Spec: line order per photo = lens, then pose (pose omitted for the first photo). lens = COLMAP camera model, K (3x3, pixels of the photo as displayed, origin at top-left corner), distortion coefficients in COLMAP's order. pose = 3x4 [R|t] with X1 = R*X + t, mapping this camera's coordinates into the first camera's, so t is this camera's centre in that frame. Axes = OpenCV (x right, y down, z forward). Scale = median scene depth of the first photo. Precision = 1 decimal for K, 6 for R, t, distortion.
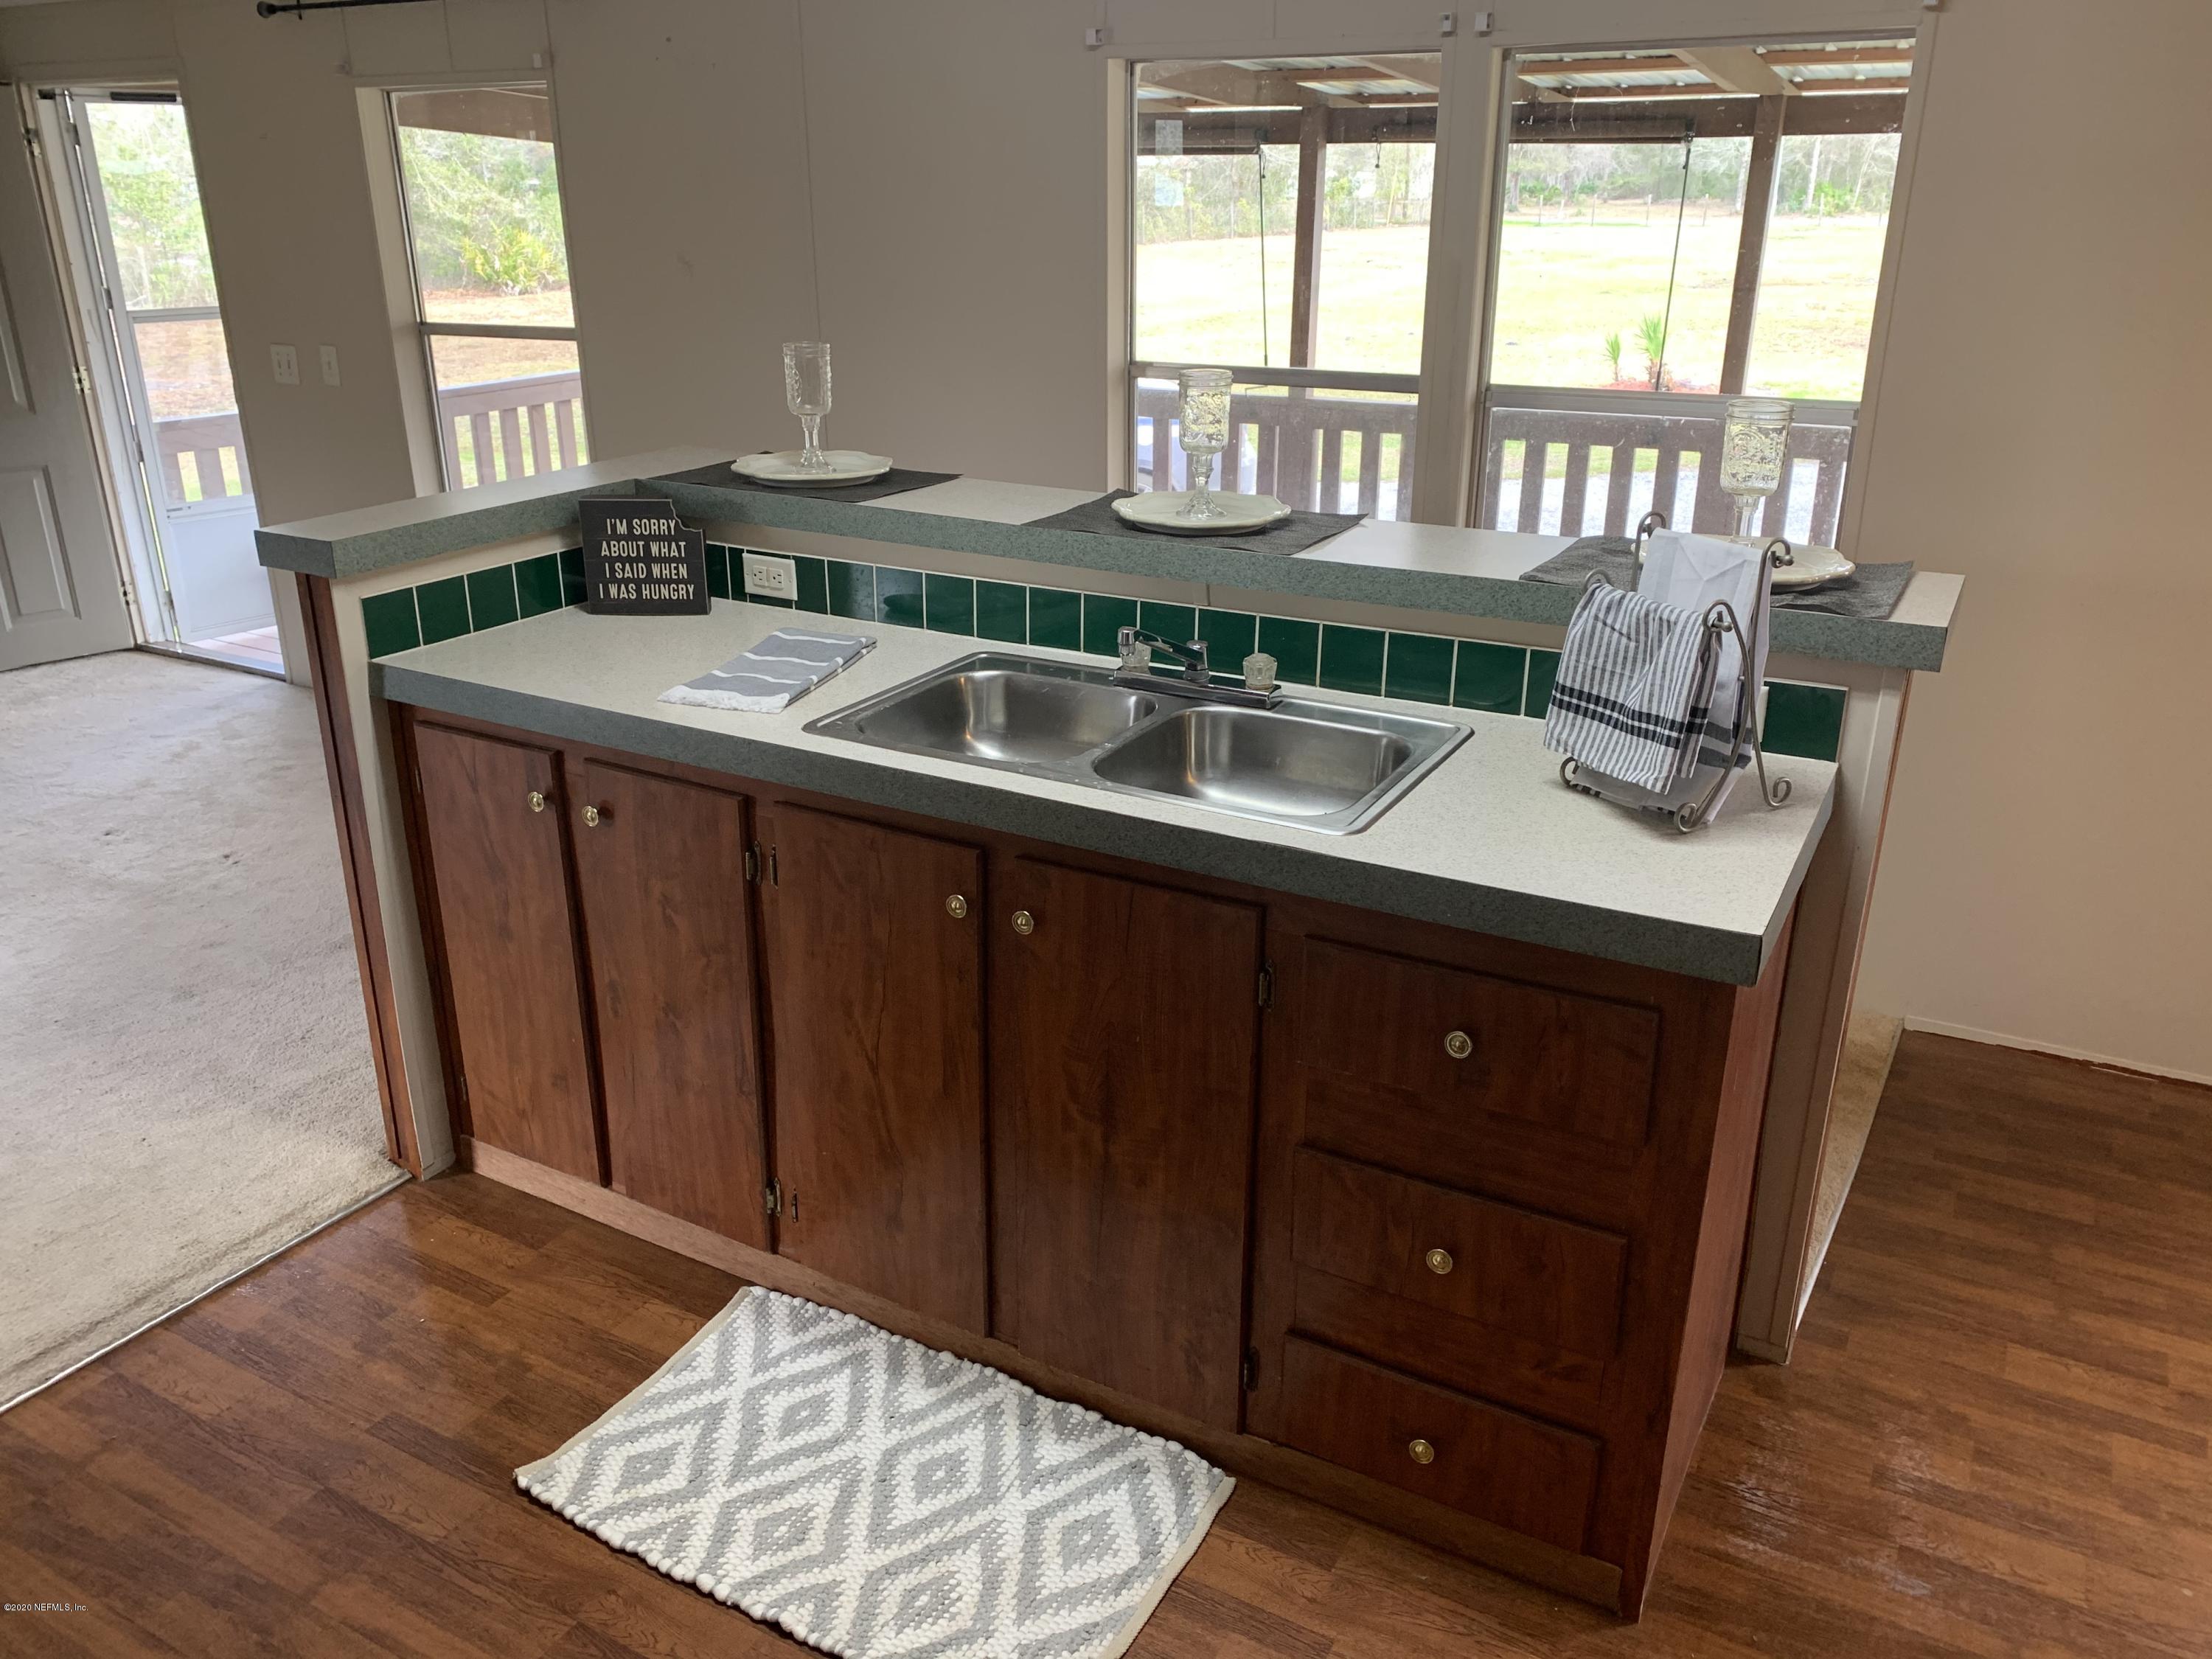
lens RADIAL K [[1720.2, 0, 1106.0], [0, 1720.2, 829.5], [0, 0, 1]] dist [-0.000948, -0.000529]
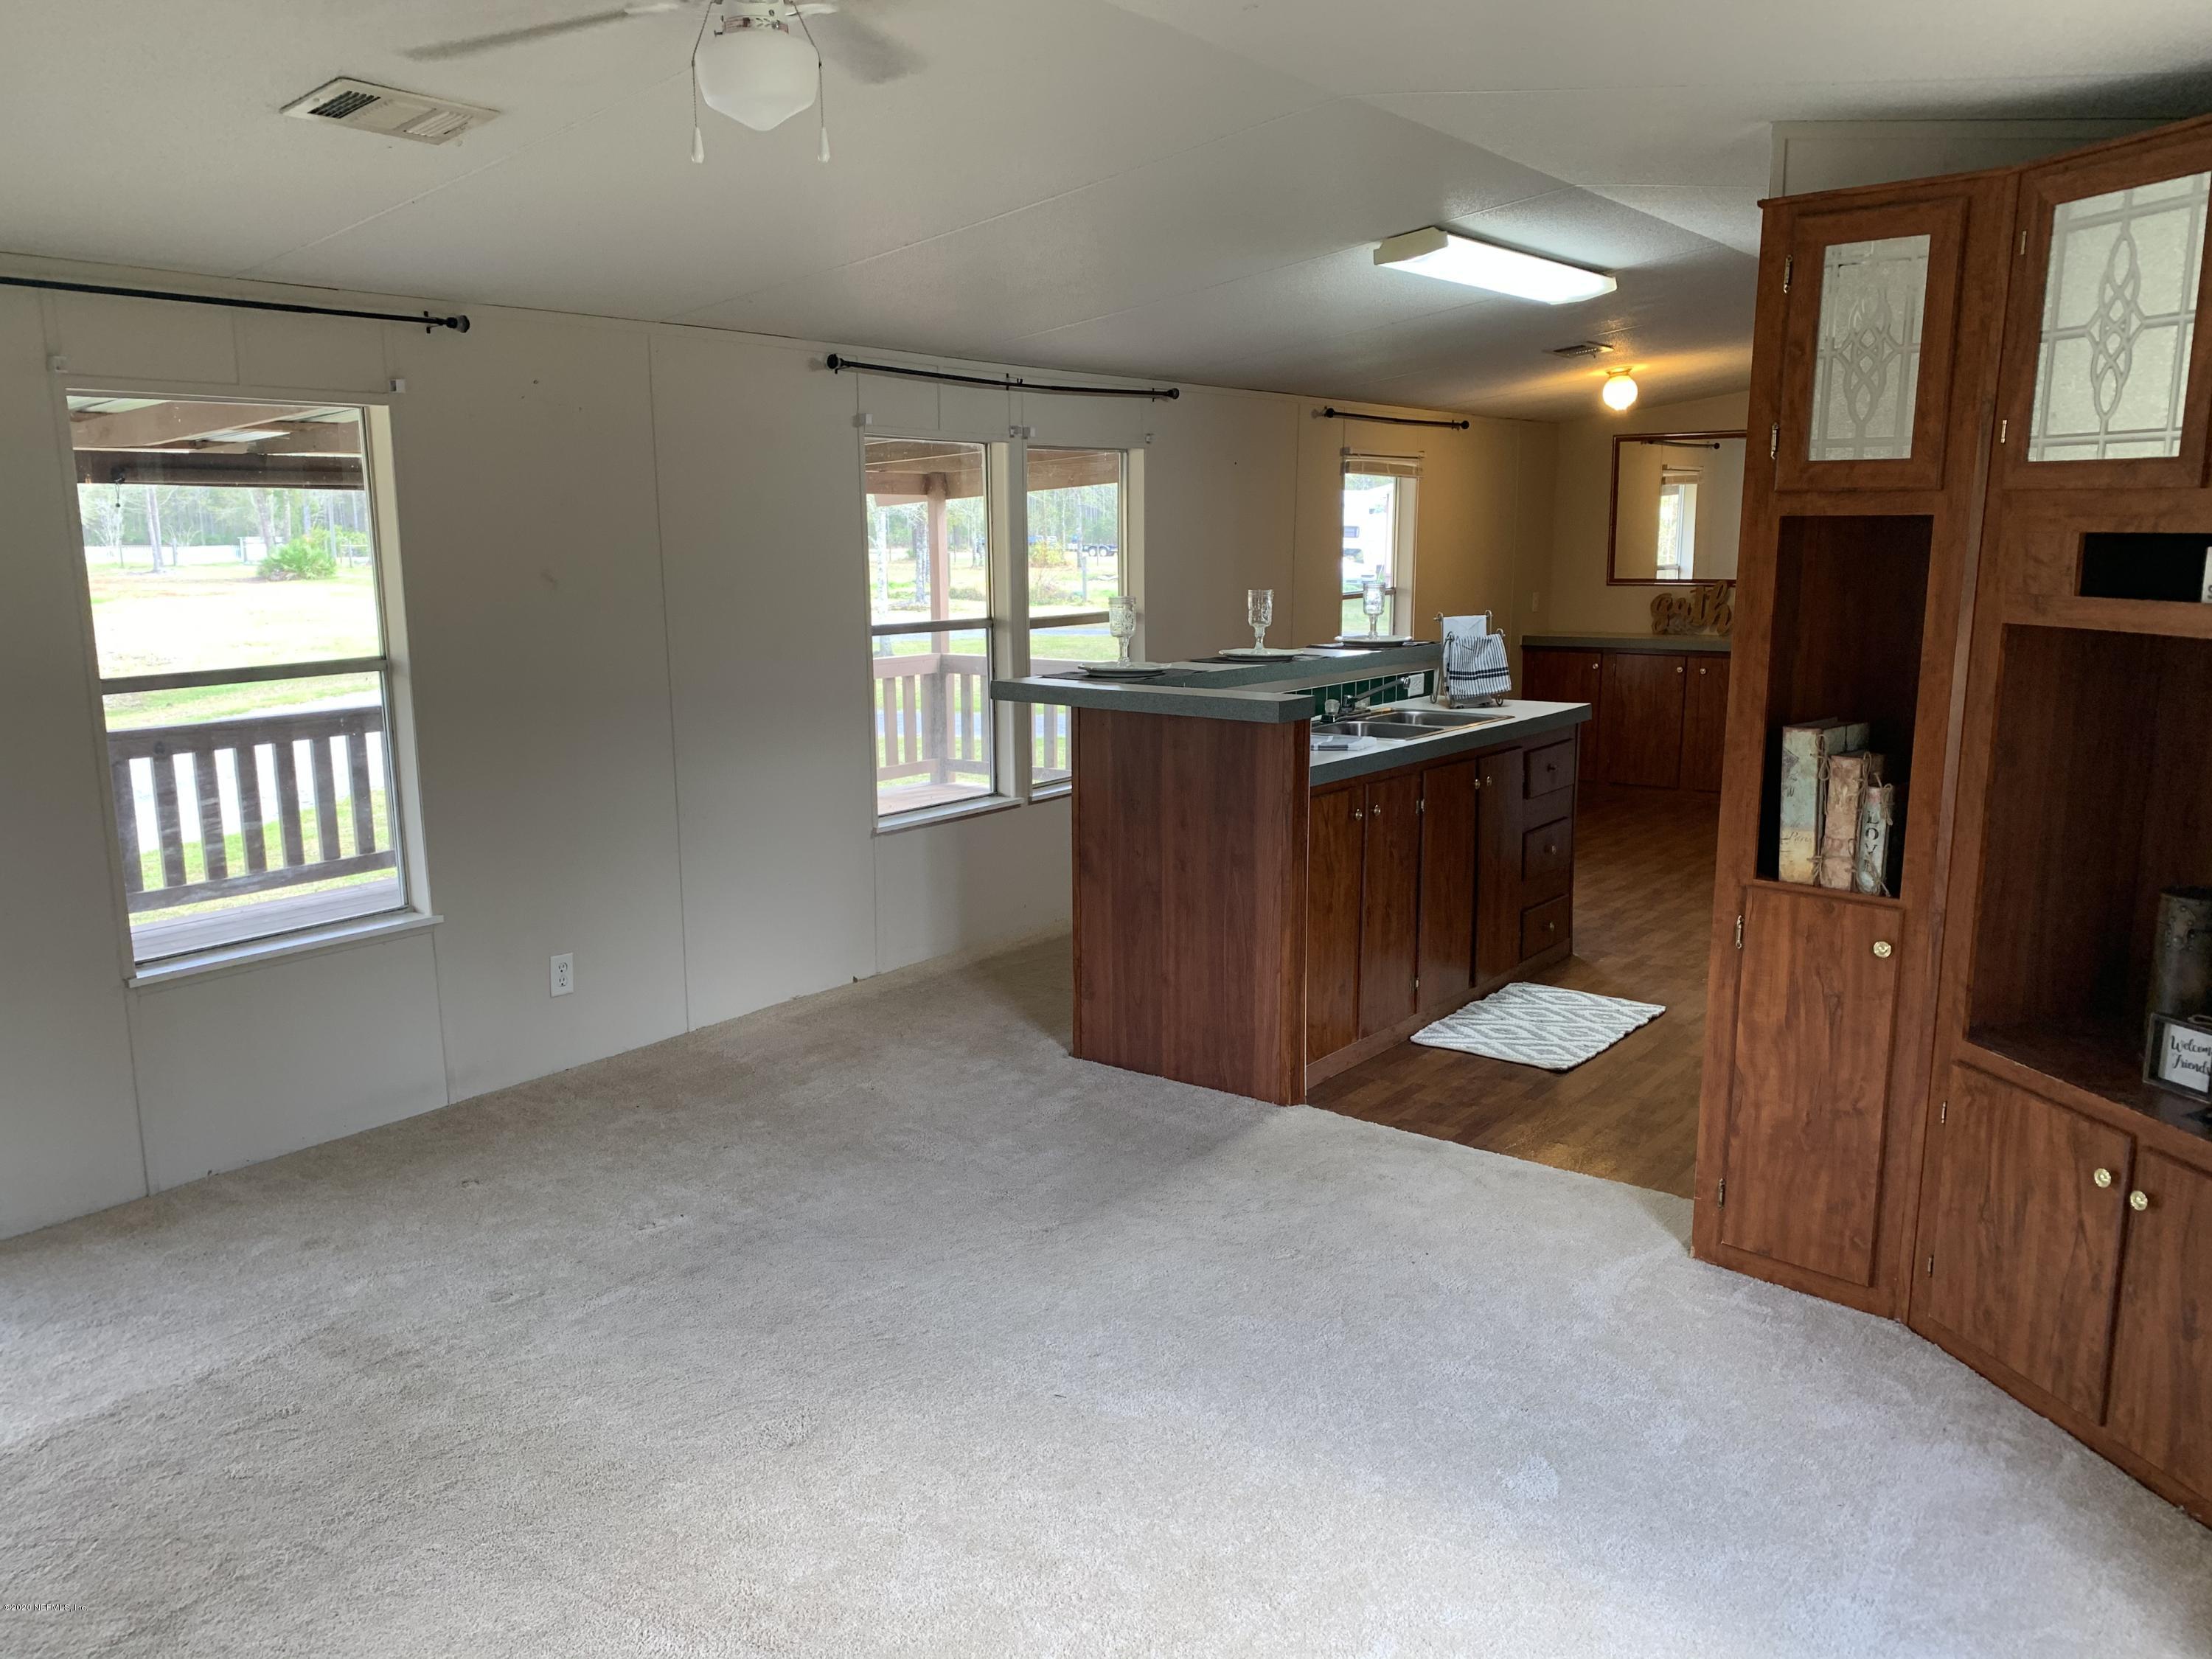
lens RADIAL K [[1705.3, 0, 1106.0], [0, 1705.3, 829.5], [0, 0, 1]] dist [0.090974, -0.001048]
pose [[0.140220, -0.198757, 0.969966, -2.356831], [0.340969, 0.929416, 0.141157, -0.397572], [-0.929558, 0.310935, 0.198093, 0.946209]]
